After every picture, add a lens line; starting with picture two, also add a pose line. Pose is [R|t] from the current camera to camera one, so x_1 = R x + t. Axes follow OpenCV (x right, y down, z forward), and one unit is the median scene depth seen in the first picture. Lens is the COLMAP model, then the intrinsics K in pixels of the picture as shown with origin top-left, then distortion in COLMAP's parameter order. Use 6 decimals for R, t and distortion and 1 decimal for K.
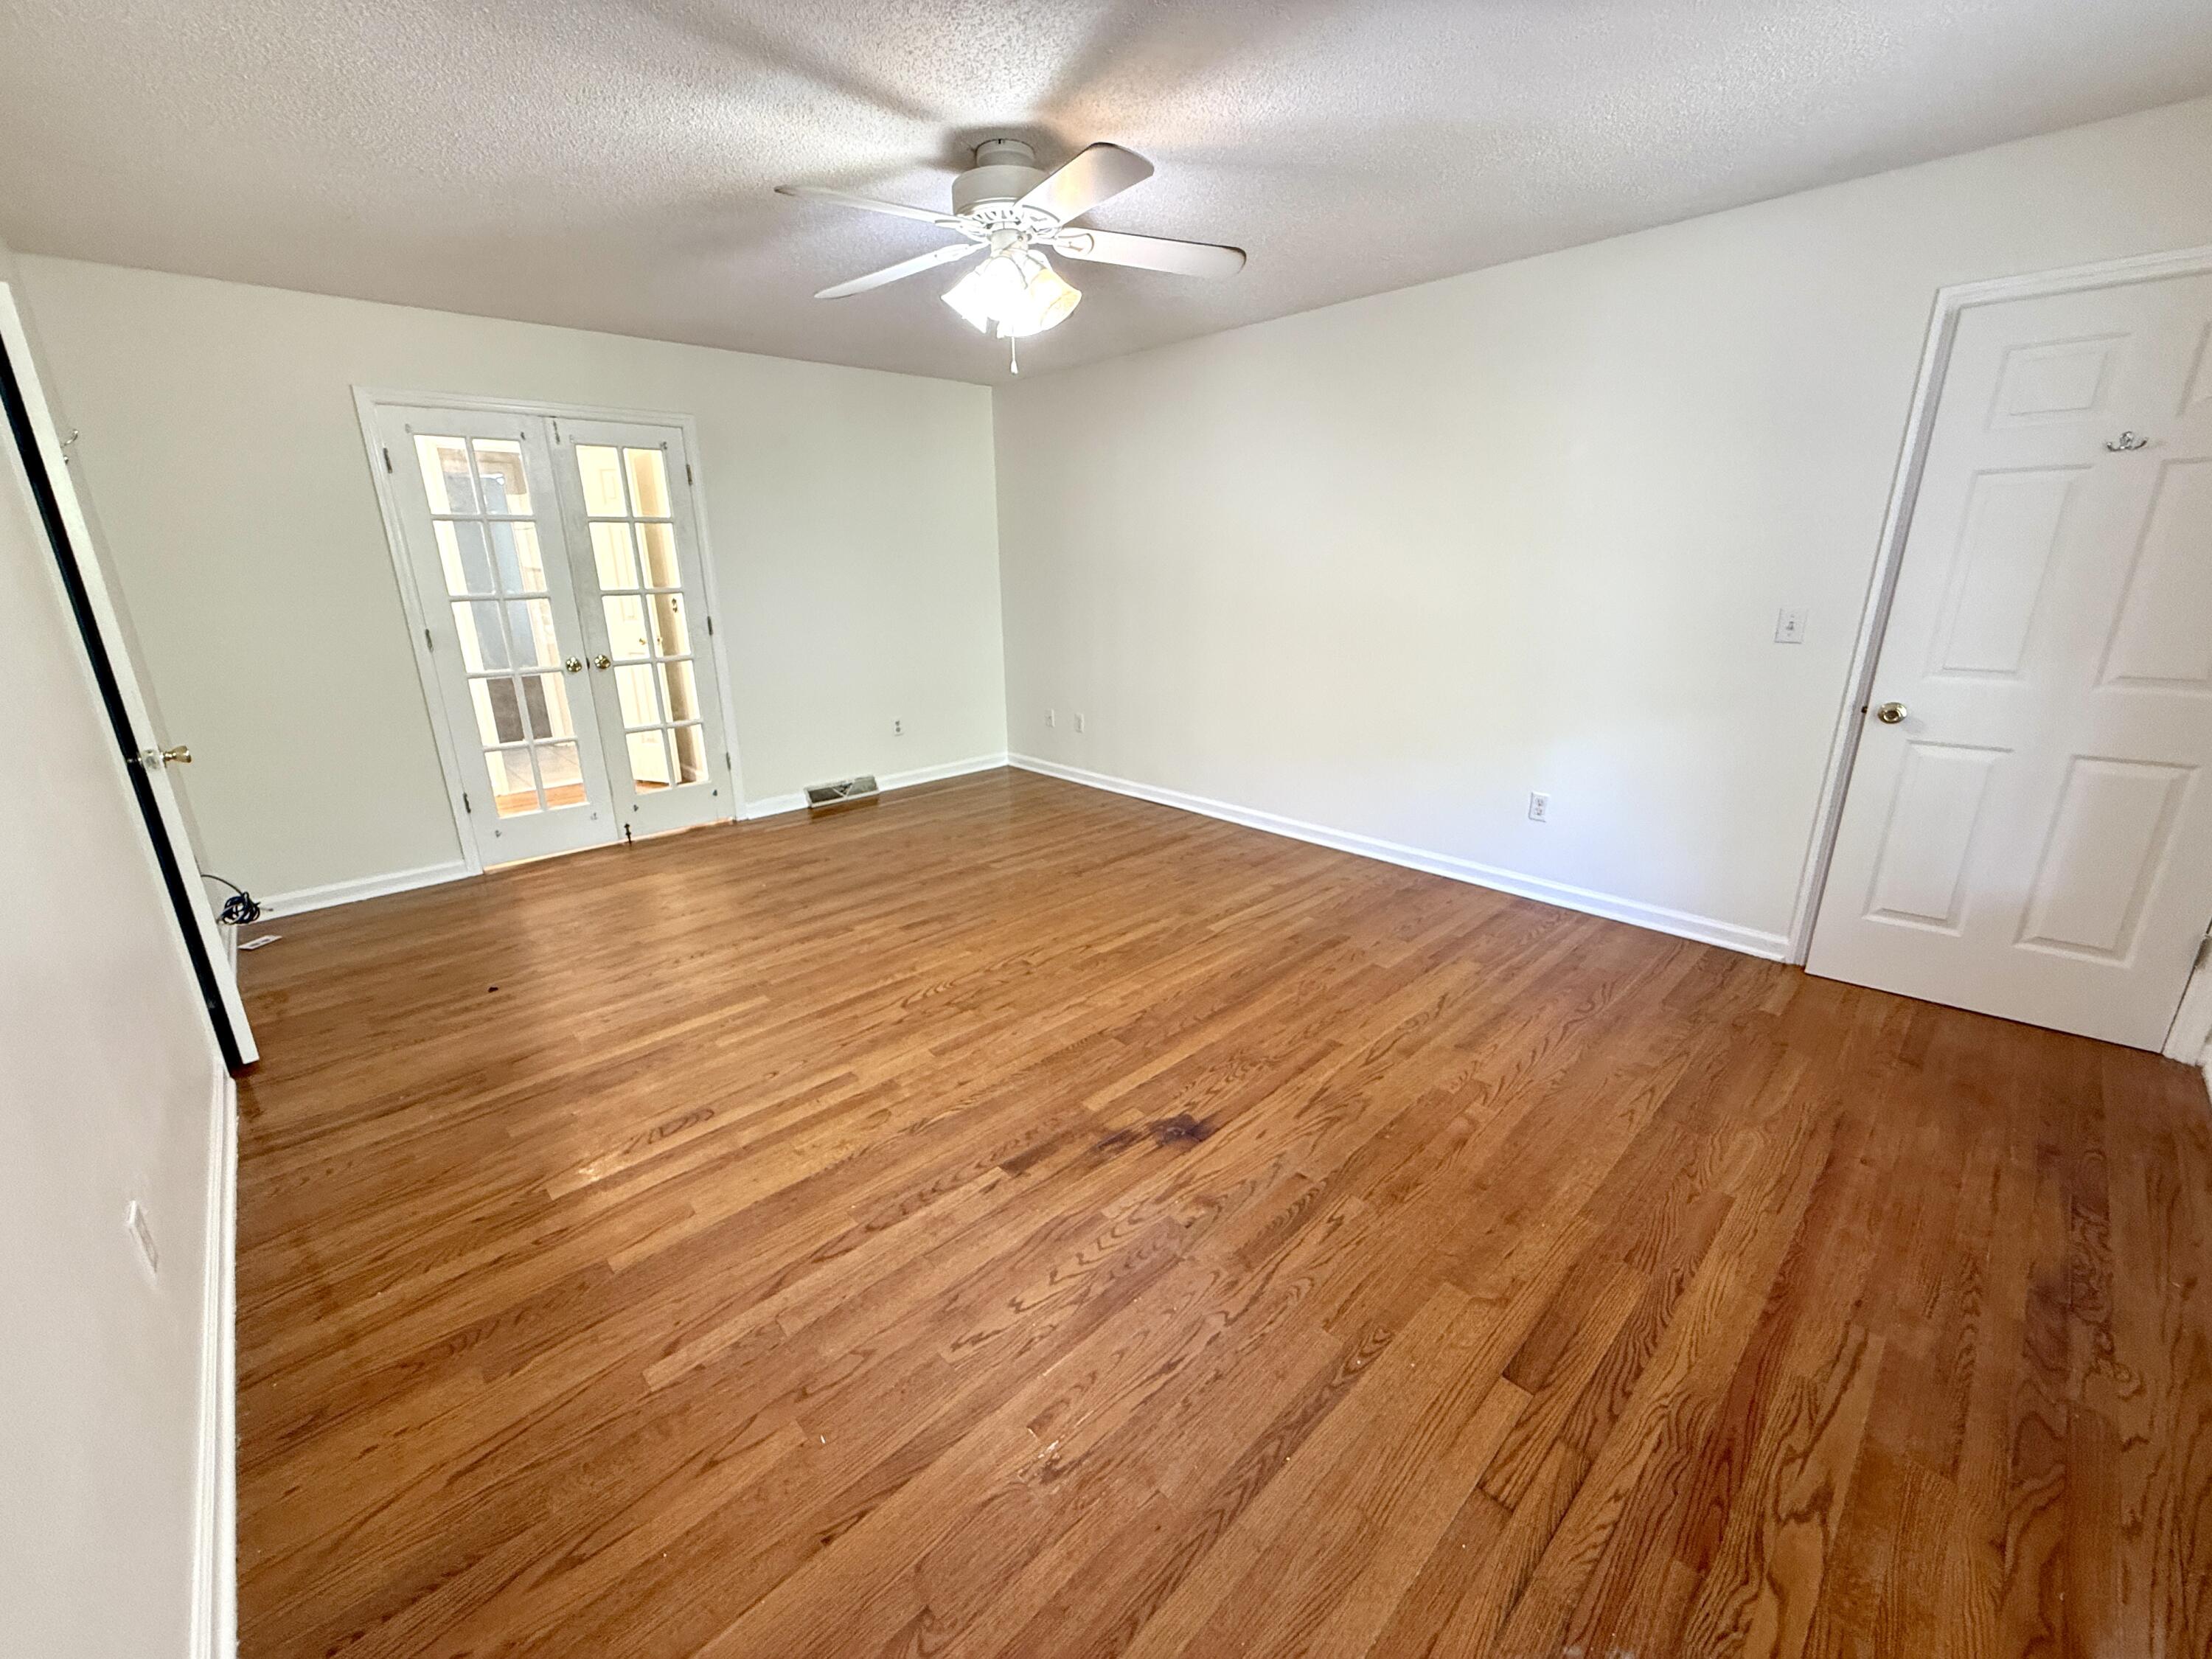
lens RADIAL K [[886.2, 0, 1101.9], [0, 886.2, 830.1], [0, 0, 1]] dist [0.005806, -0.003374]
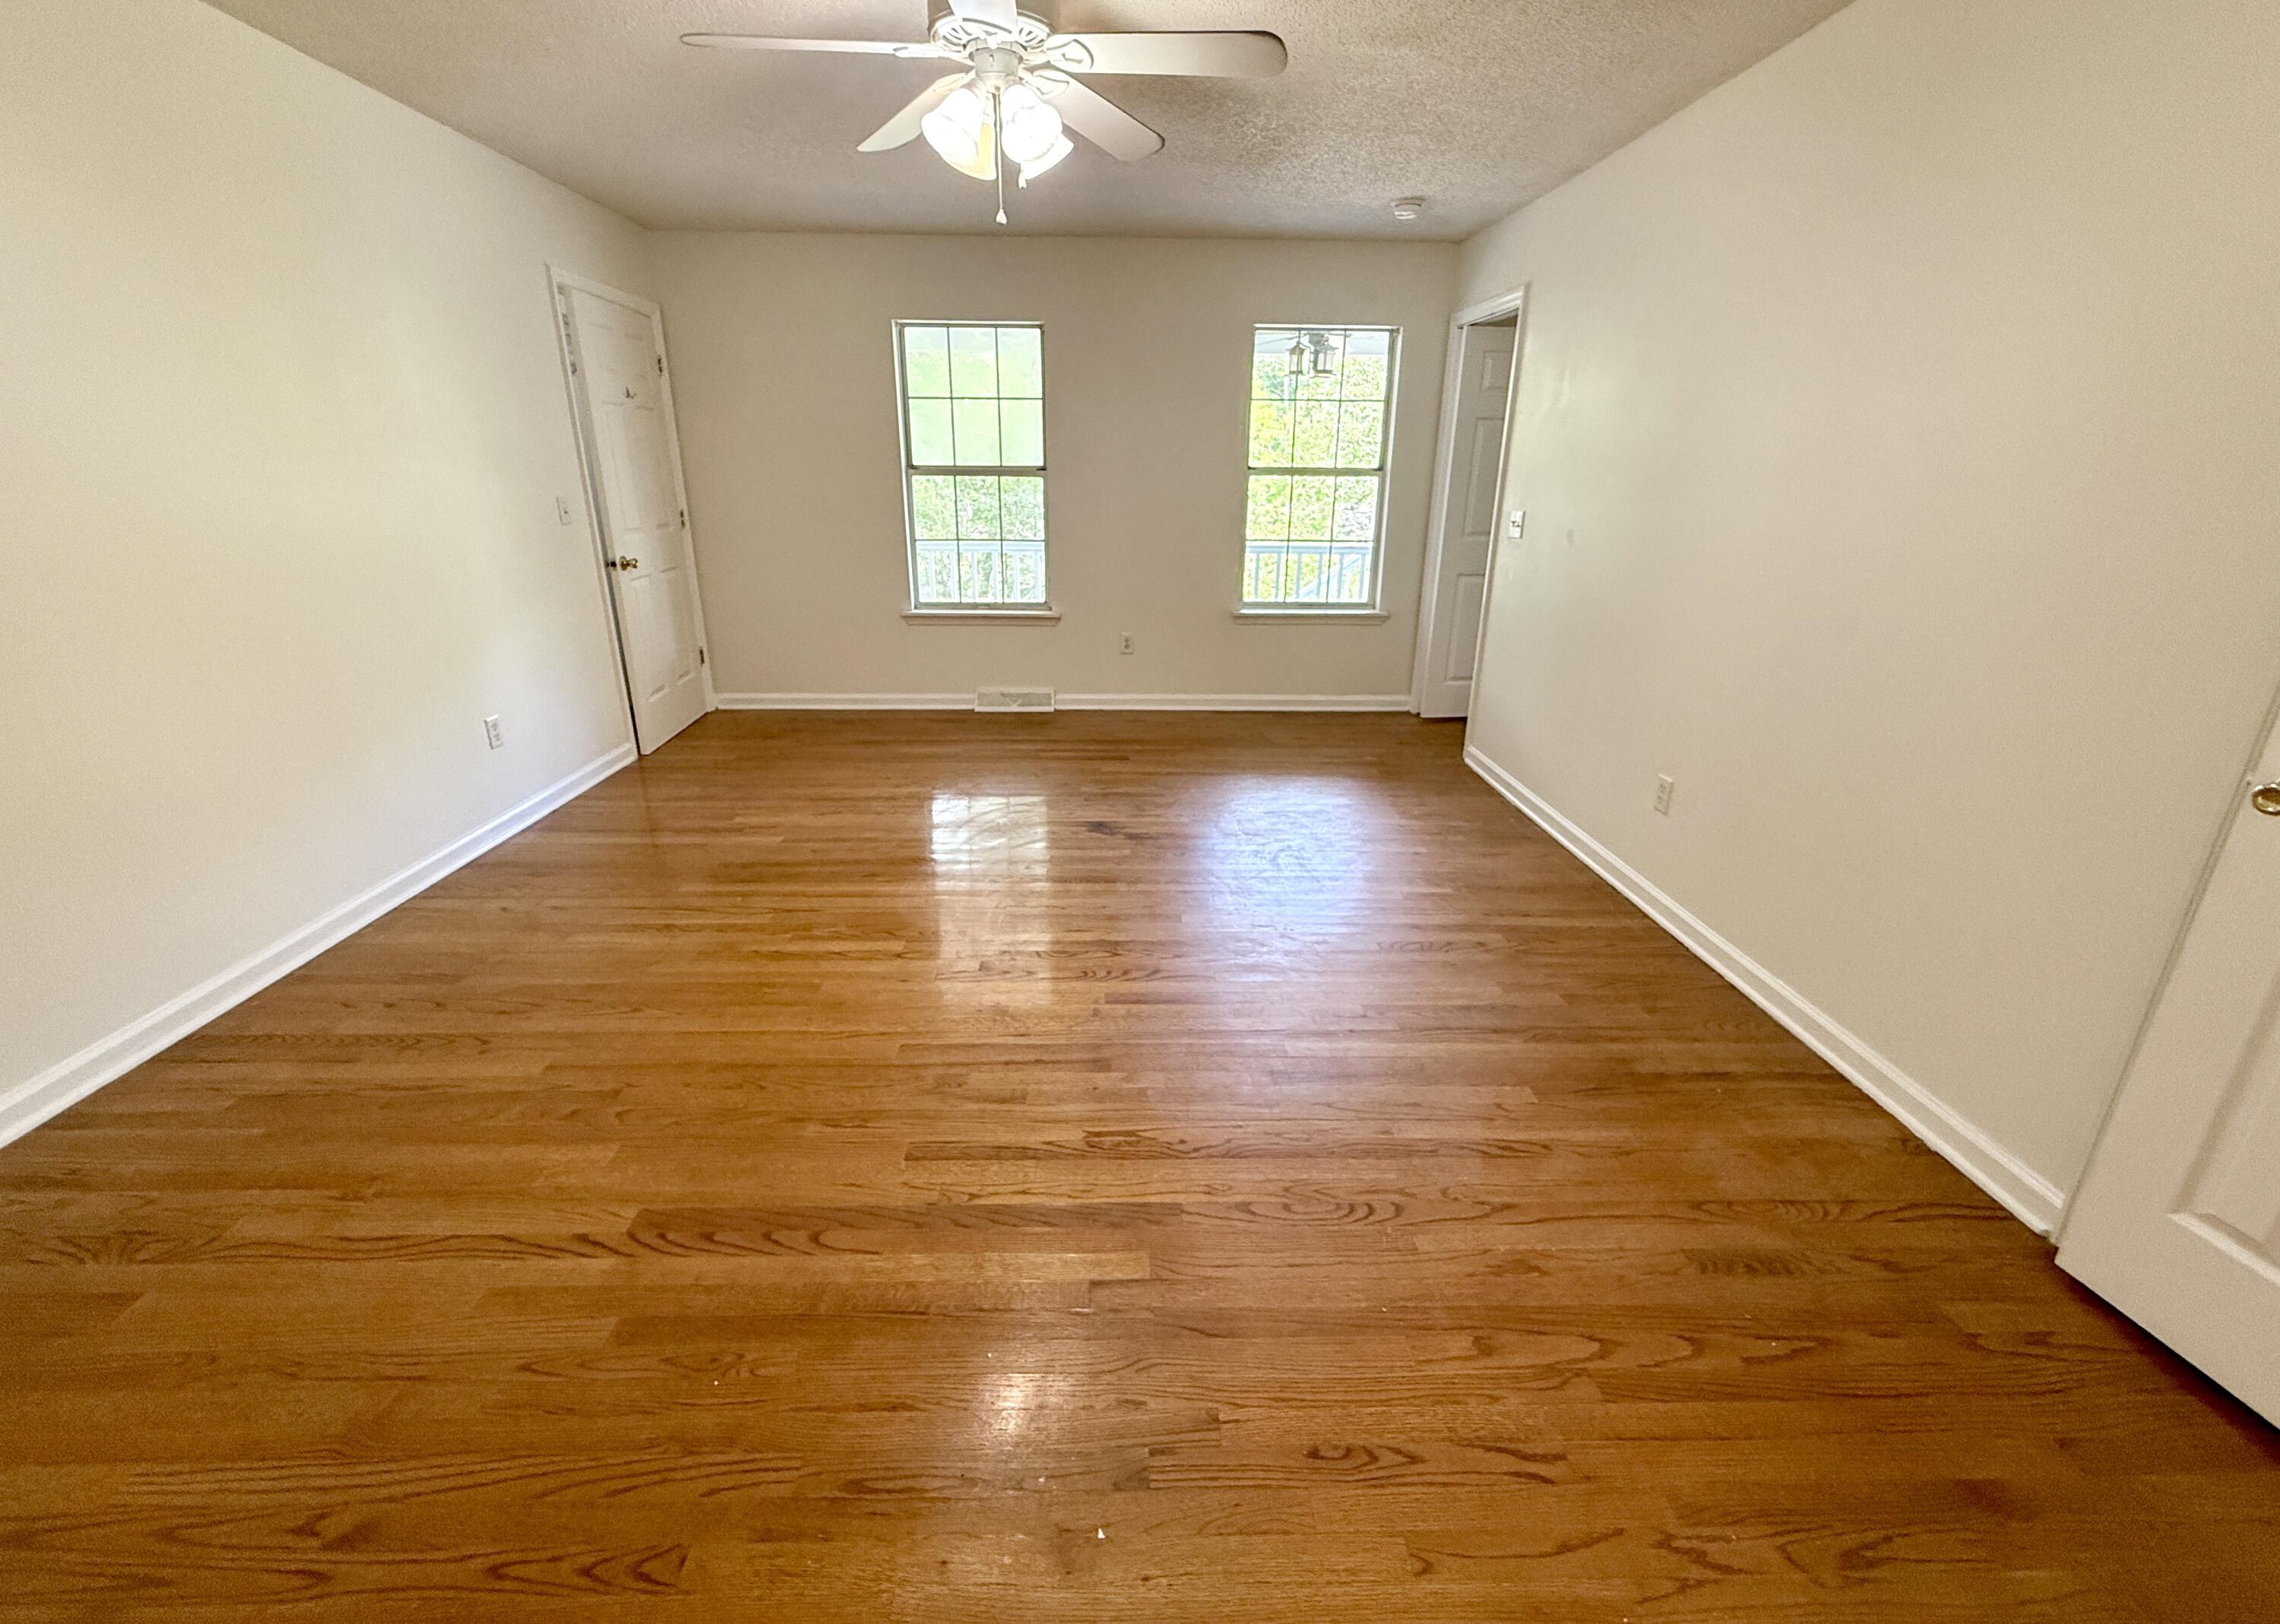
lens RADIAL K [[984.8, 0, 1112.8], [0, 984.8, 809.2], [0, 0, 1]] dist [0.001141, 0.000140]
pose [[-0.743260, -0.215435, 0.633366, -0.671777], [0.198460, 0.833113, 0.516272, -0.380614], [-0.638888, 0.509422, -0.576464, 1.322733]]
